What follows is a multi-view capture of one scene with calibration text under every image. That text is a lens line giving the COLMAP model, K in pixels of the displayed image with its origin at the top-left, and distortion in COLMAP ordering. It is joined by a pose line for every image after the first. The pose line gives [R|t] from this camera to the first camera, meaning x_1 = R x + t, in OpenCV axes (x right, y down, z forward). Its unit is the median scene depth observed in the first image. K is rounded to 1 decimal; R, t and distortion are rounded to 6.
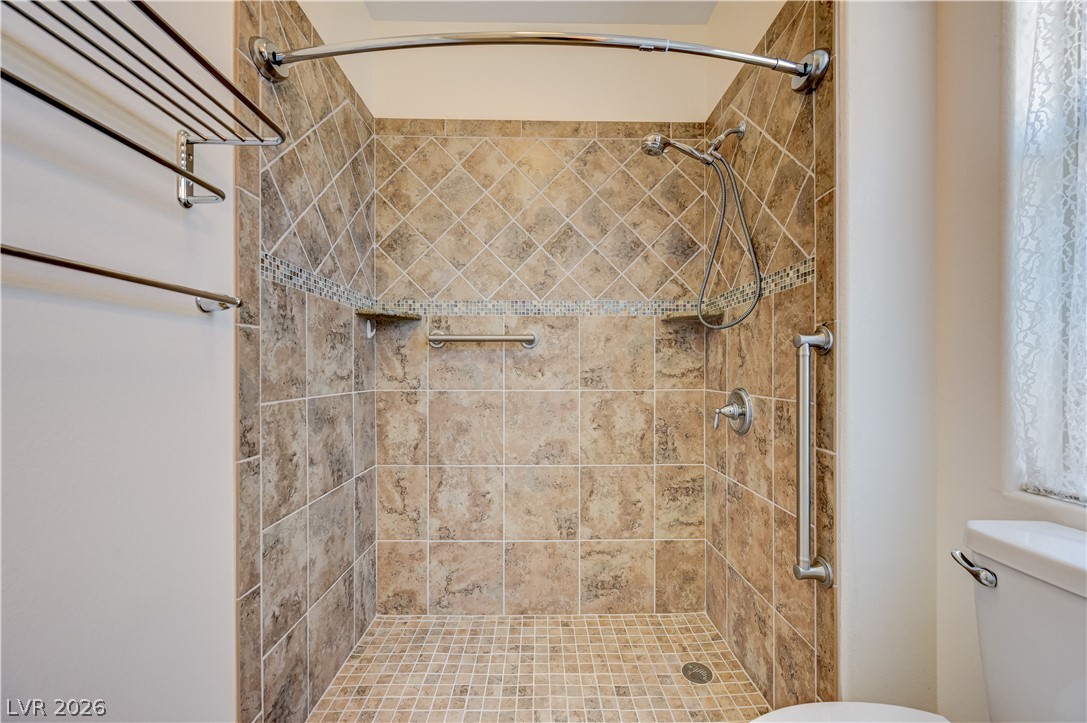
lens RADIAL K [[428.6, 0, 547.2], [0, 428.6, 368.2], [0, 0, 1]] dist [-0.001091, 0.000627]
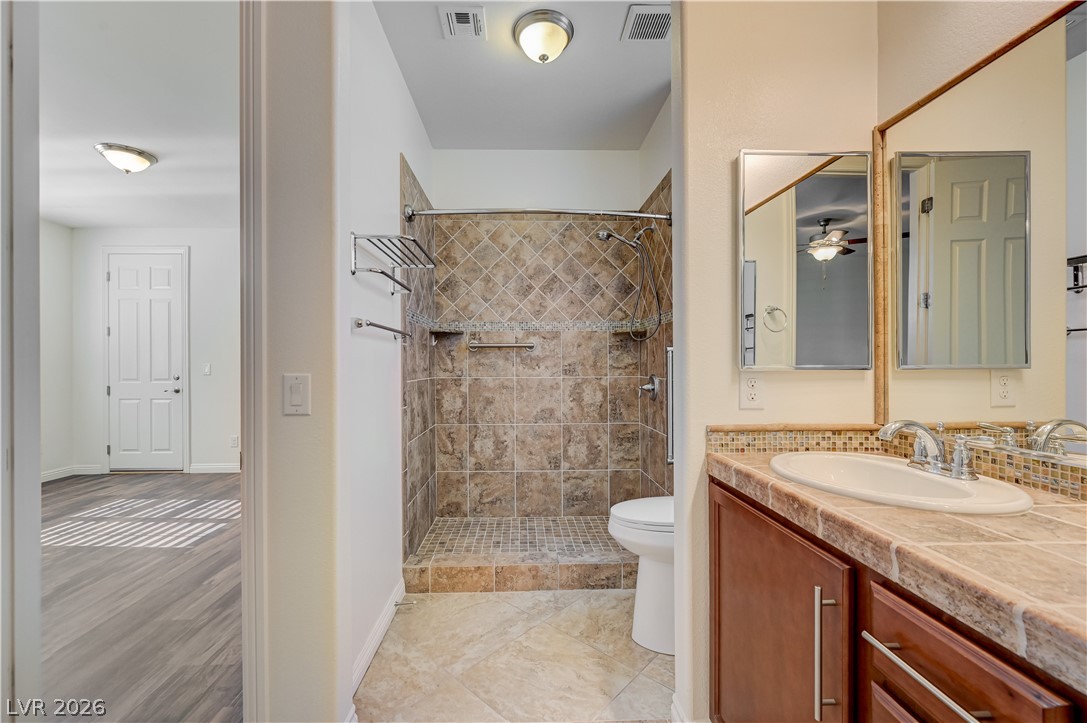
lens RADIAL K [[444.9, 0, 537.9], [0, 444.9, 365.5], [0, 0, 1]] dist [-0.000430, 0.000227]
pose [[0.999783, -0.005291, 0.020165, -0.048117], [0.005234, 0.999982, 0.002867, 0.002341], [-0.020180, -0.002760, 0.999793, -0.676394]]
